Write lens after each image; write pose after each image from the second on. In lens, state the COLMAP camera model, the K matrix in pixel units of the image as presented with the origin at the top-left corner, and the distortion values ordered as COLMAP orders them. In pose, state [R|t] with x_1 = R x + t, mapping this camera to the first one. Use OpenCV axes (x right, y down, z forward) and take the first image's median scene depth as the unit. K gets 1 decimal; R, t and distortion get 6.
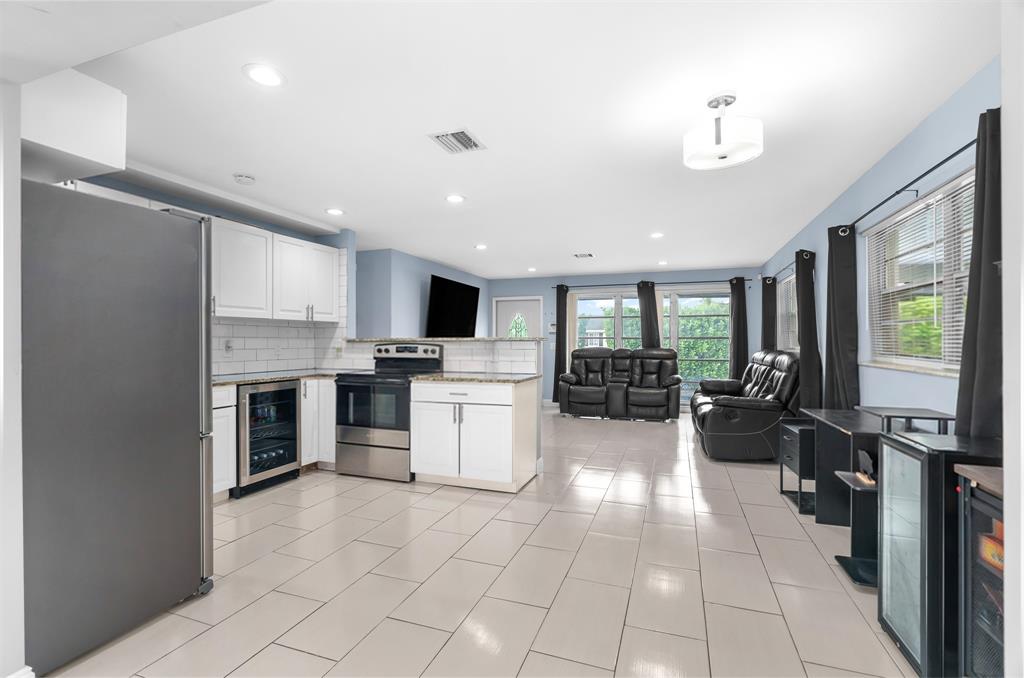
lens RADIAL K [[469.8, 0, 510.7], [0, 469.8, 333.2], [0, 0, 1]] dist [-0.005520, -0.001093]
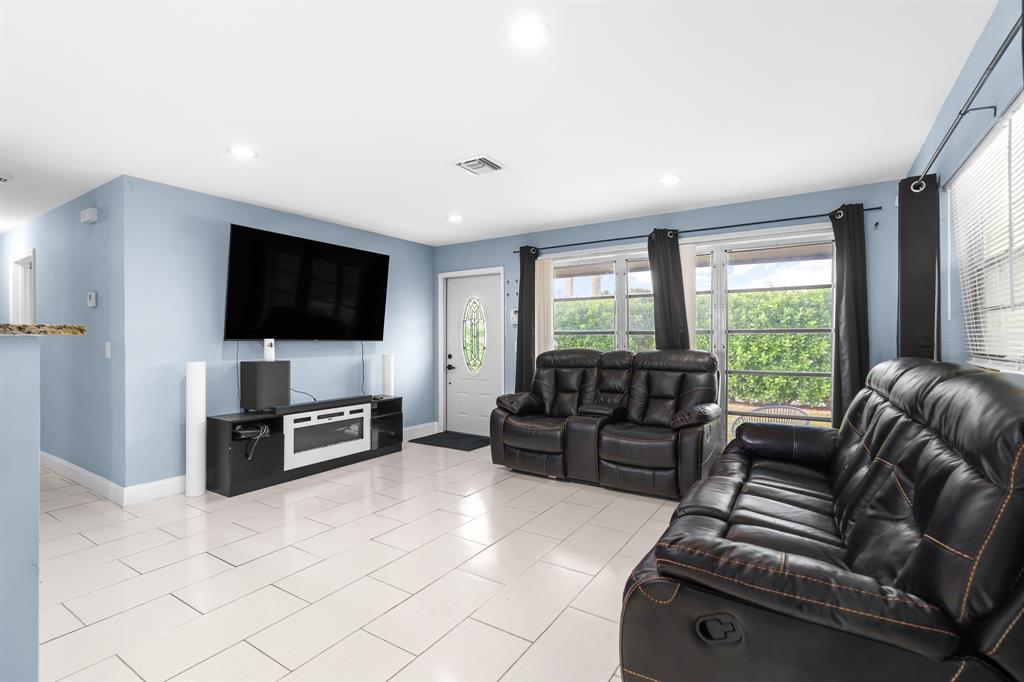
lens RADIAL K [[469.8, 0, 511.7], [0, 469.8, 335.7], [0, 0, 1]] dist [-0.005520, -0.001093]
pose [[0.971956, -0.005848, -0.235092, 0.248064], [0.007621, 0.999949, 0.006634, 0.009628], [0.235041, -0.008240, 0.971951, 0.426731]]
